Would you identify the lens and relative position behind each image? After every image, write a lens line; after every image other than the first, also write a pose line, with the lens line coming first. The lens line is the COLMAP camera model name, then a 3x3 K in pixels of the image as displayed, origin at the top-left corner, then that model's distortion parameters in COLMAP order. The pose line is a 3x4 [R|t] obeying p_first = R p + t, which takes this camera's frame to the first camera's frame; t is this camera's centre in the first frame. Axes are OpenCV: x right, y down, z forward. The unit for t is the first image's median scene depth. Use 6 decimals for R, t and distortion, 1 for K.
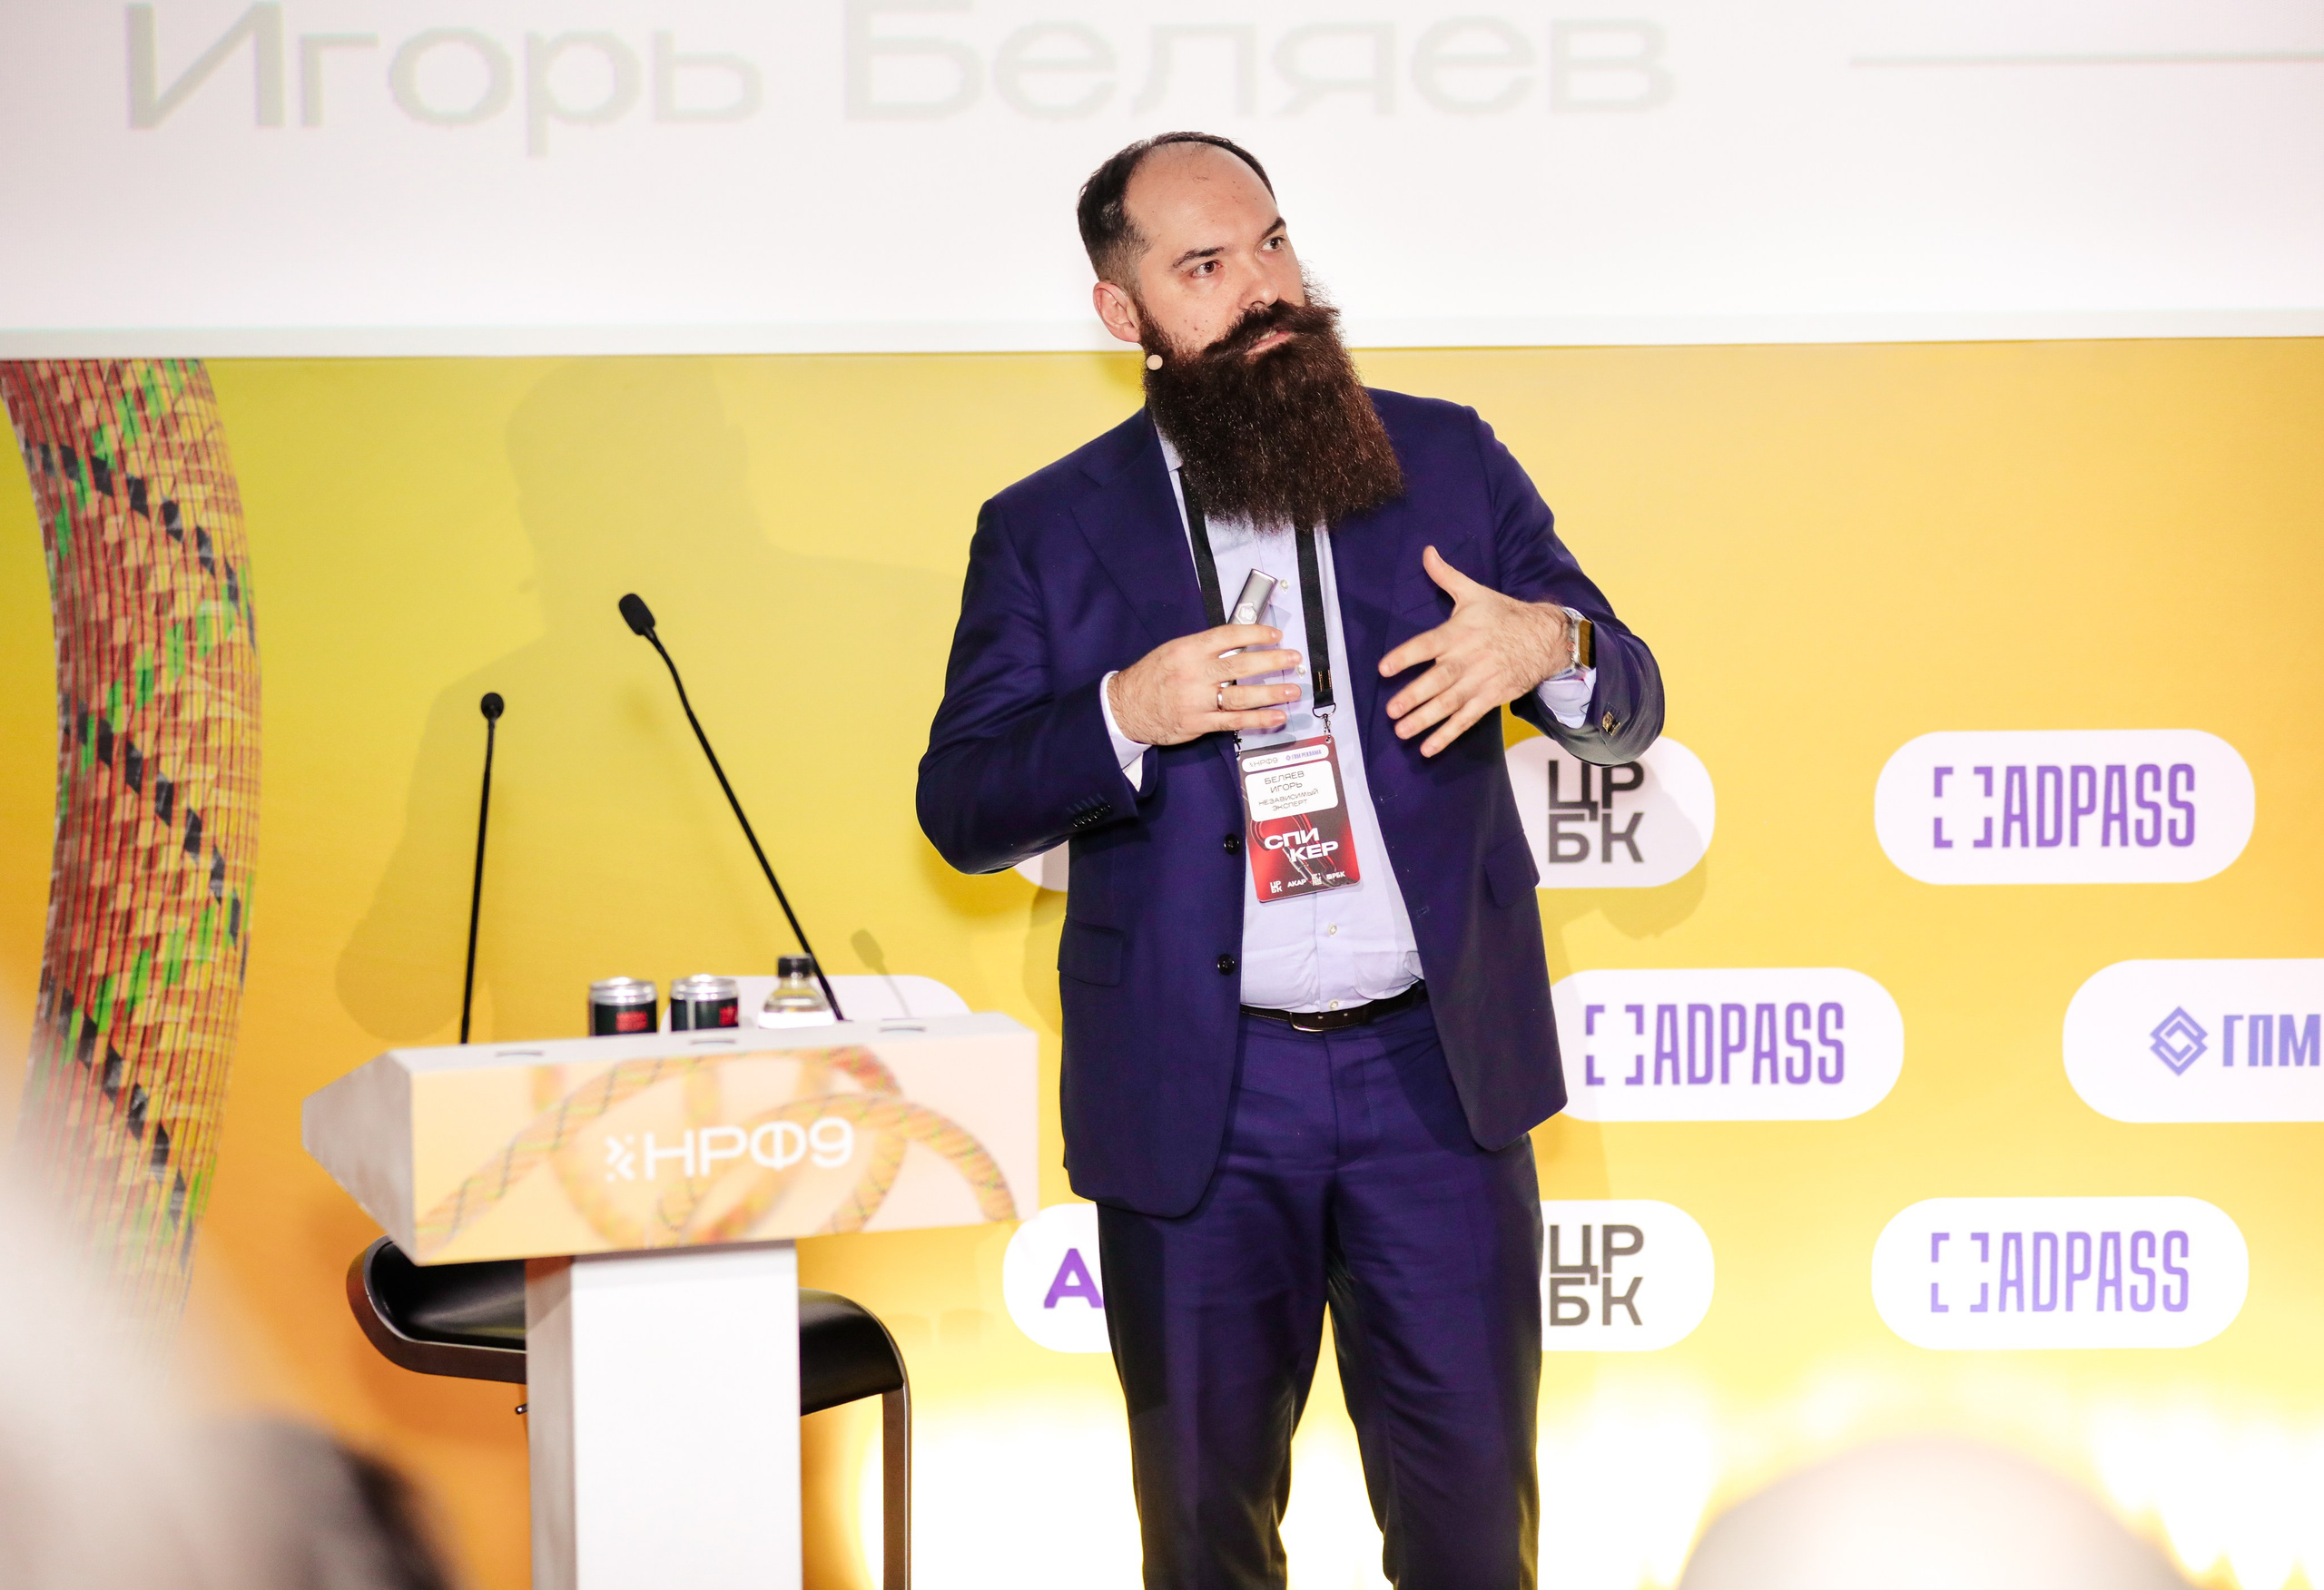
lens RADIAL K [[6126.2, 0, 1124.7], [0, 6126.2, 794.6], [0, 0, 1]] dist [0.045811, -0.709074]
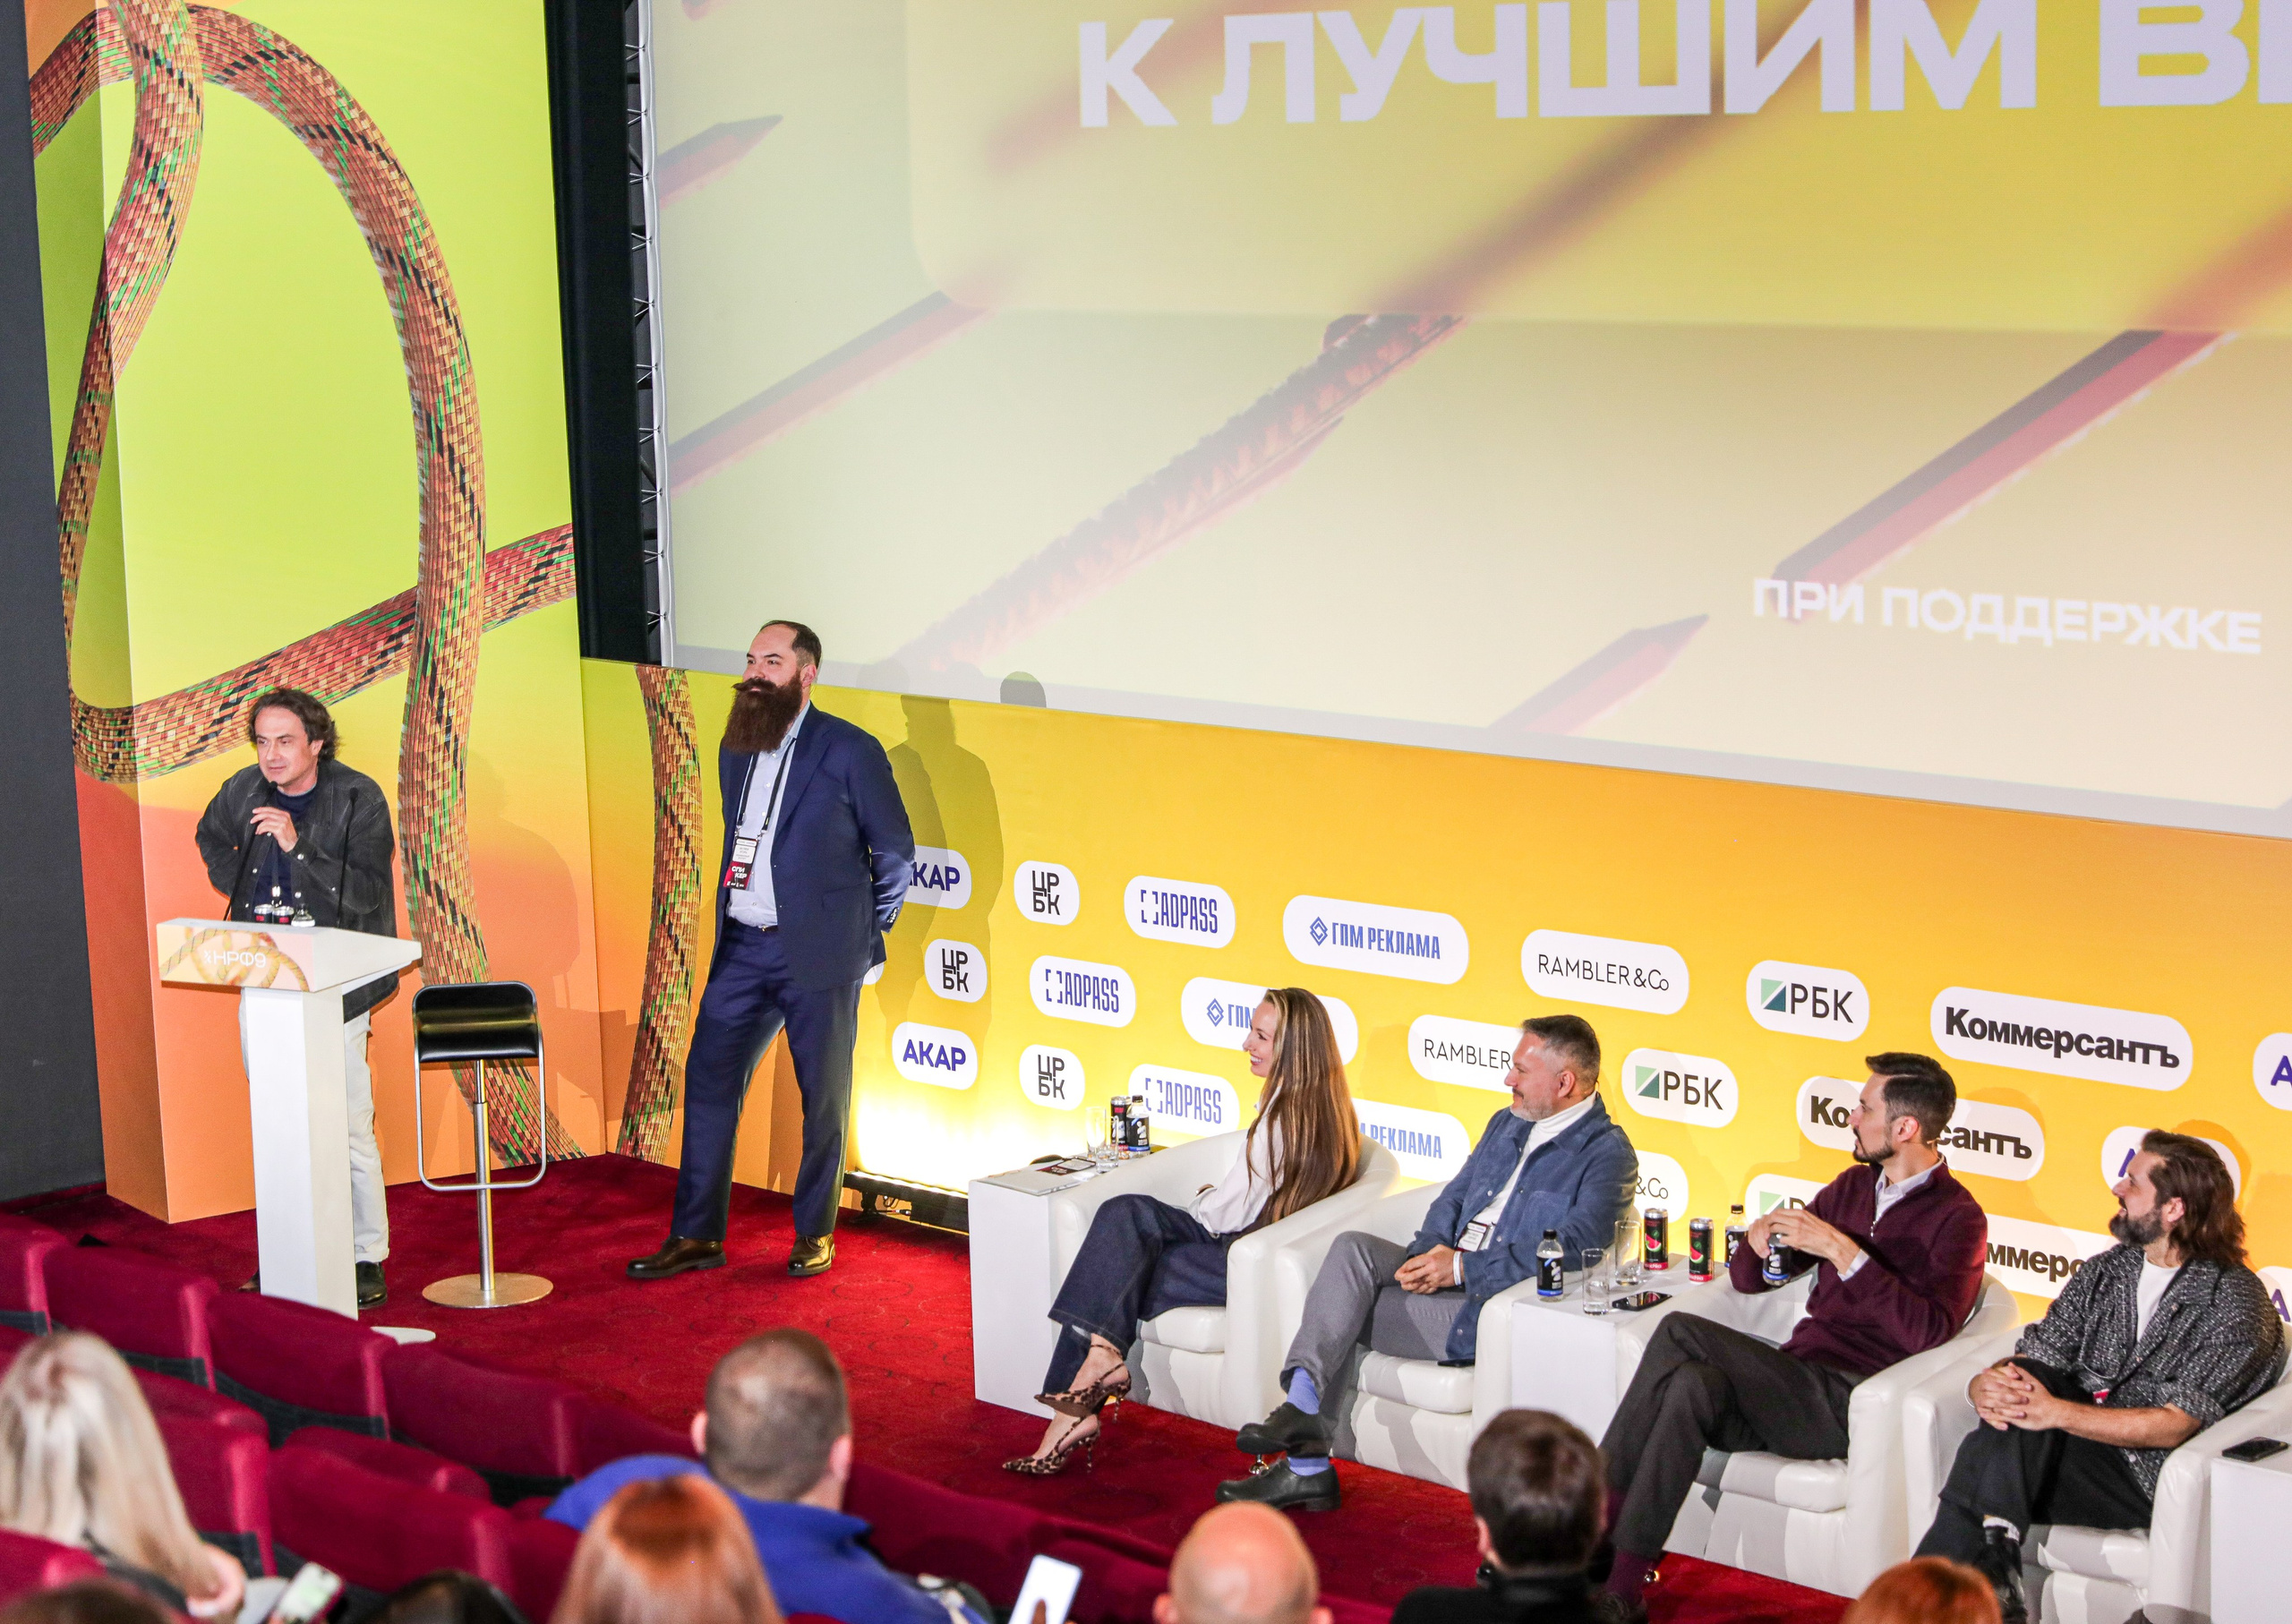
lens RADIAL K [[4632.6, 0, 1106.2], [0, 4632.6, 810.0], [0, 0, 1]] dist [-0.007136, -0.064296]
pose [[0.729786, 0.096448, -0.676838, 1.381162], [-0.076643, 0.995300, 0.059190, -0.145665], [0.679366, 0.008679, 0.733749, -0.378822]]
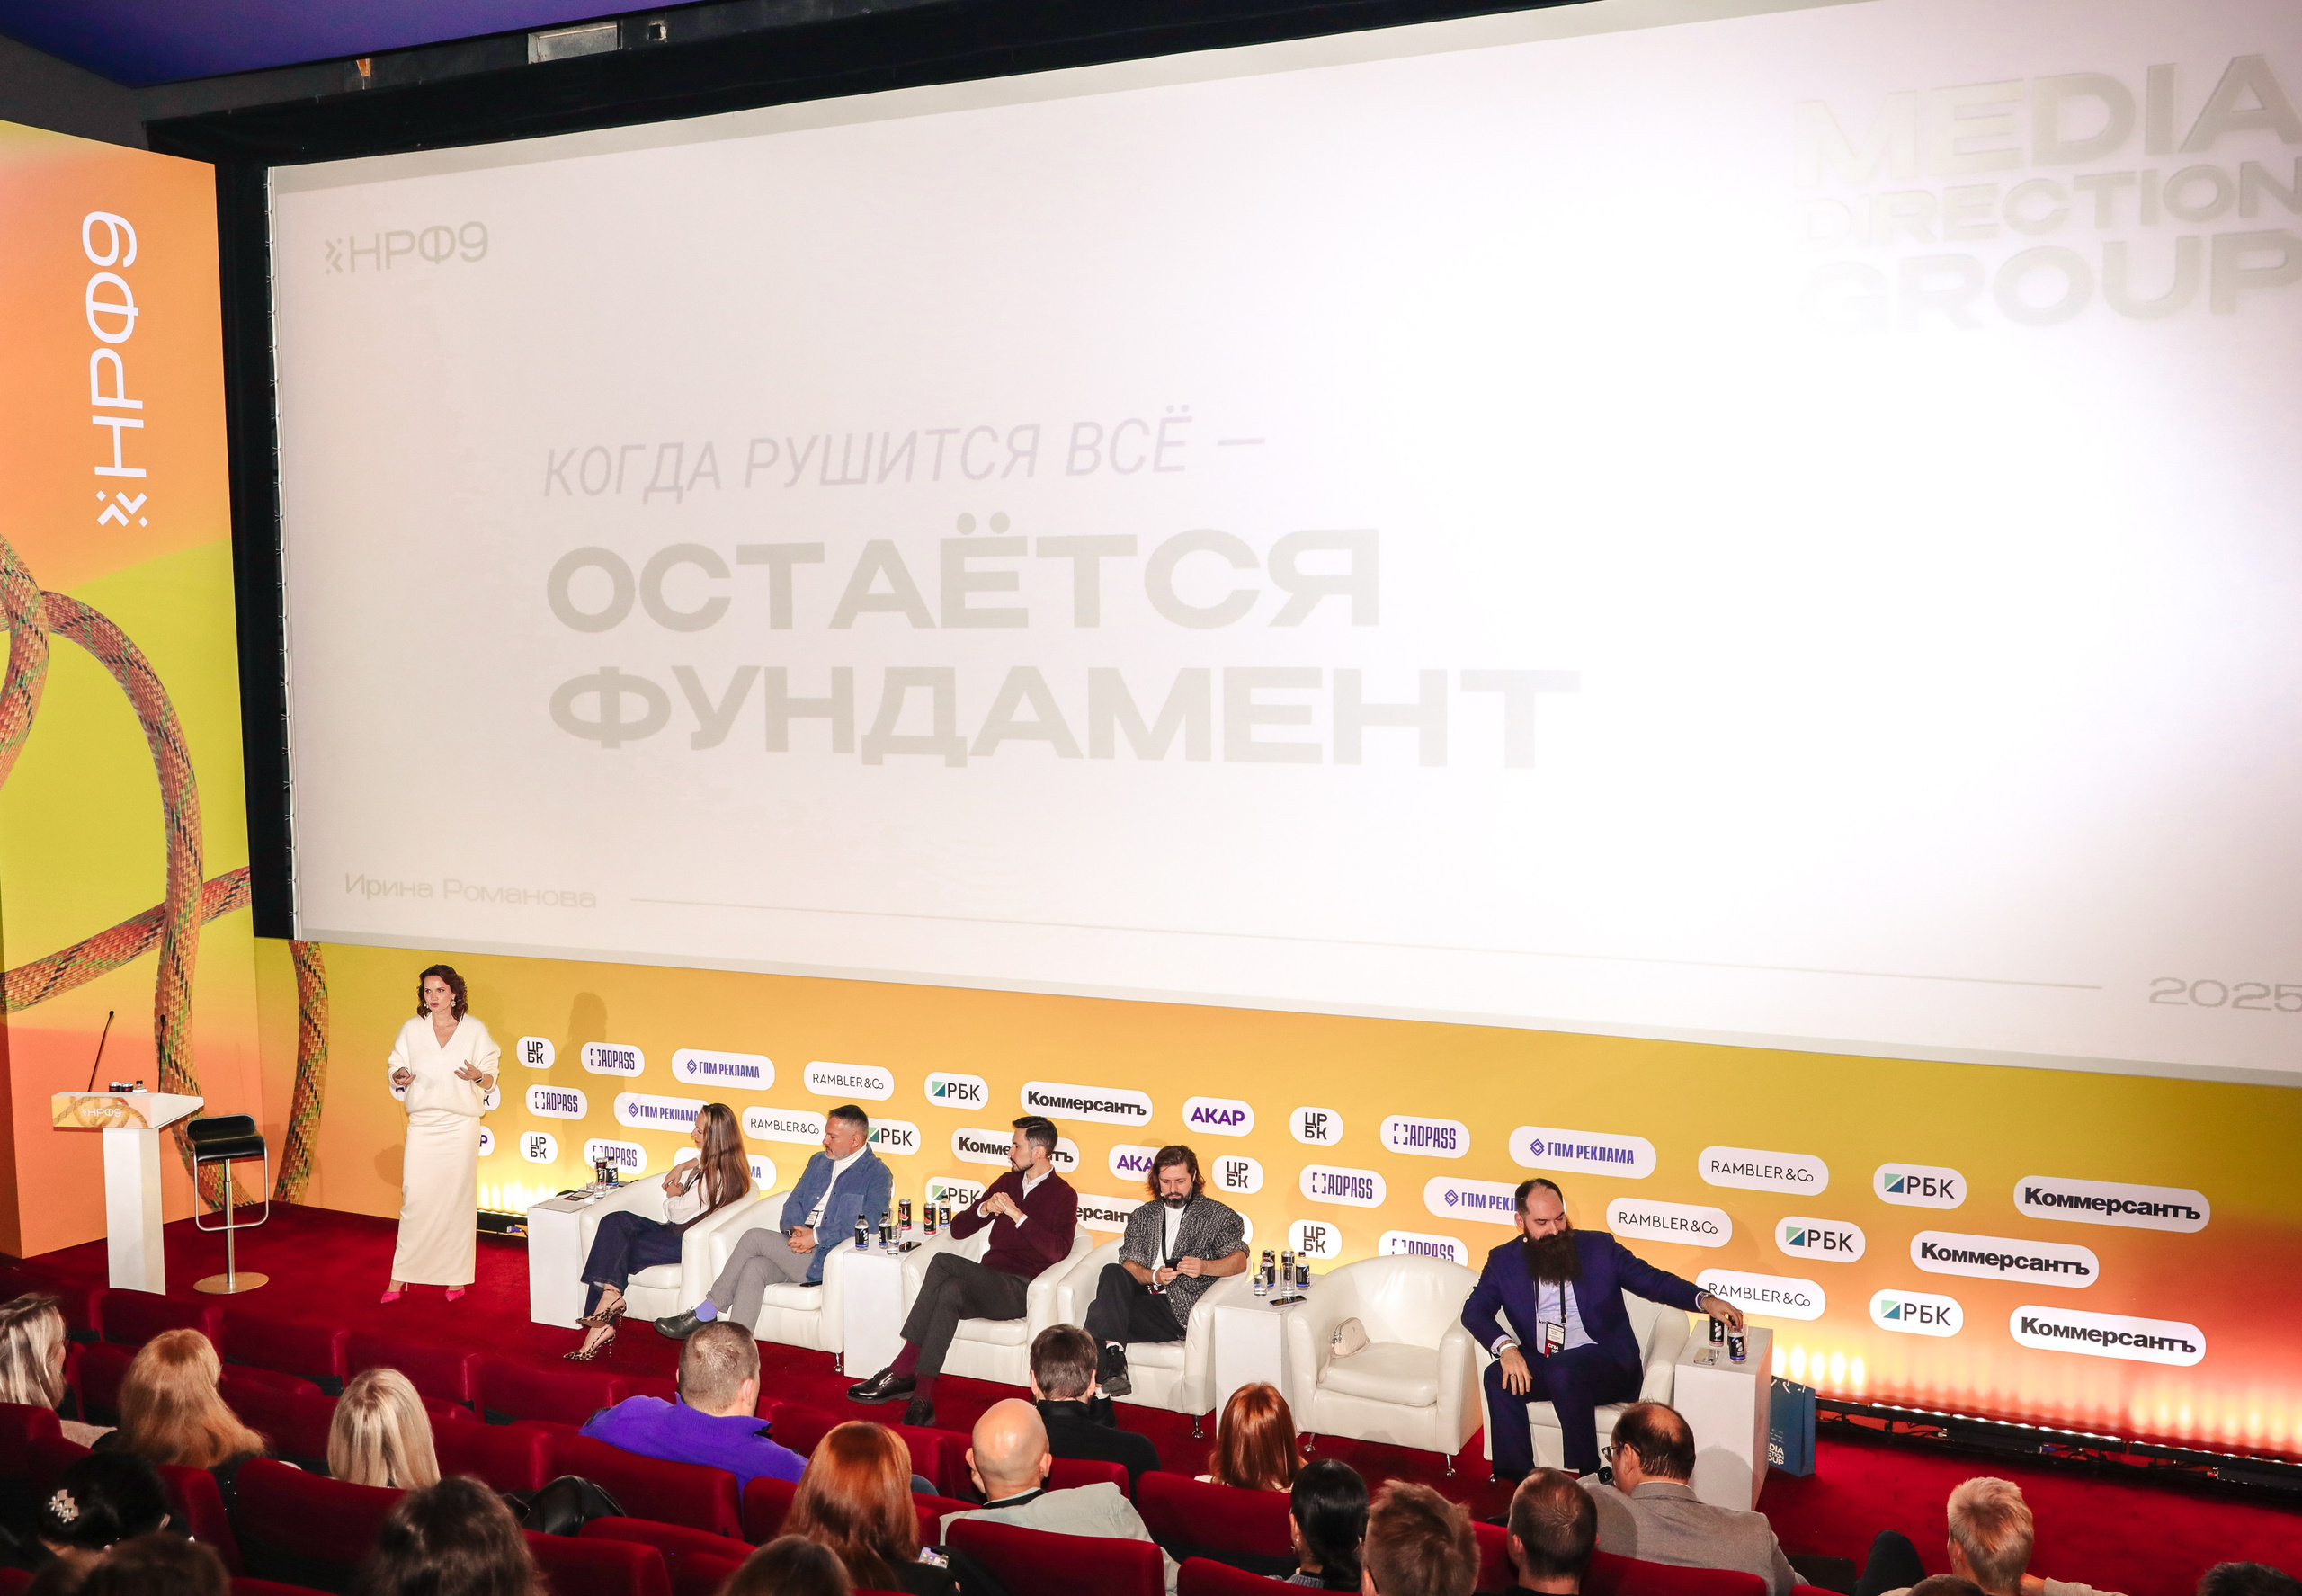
lens RADIAL K [[2193.5, 0, 1101.3], [0, 2193.5, 803.3], [0, 0, 1]] dist [0.005234, -0.004227]
pose [[0.918886, 0.036353, -0.392846, 1.179335], [-0.056881, 0.997550, -0.040736, -0.150855], [0.390402, 0.059777, 0.918702, -0.450655]]
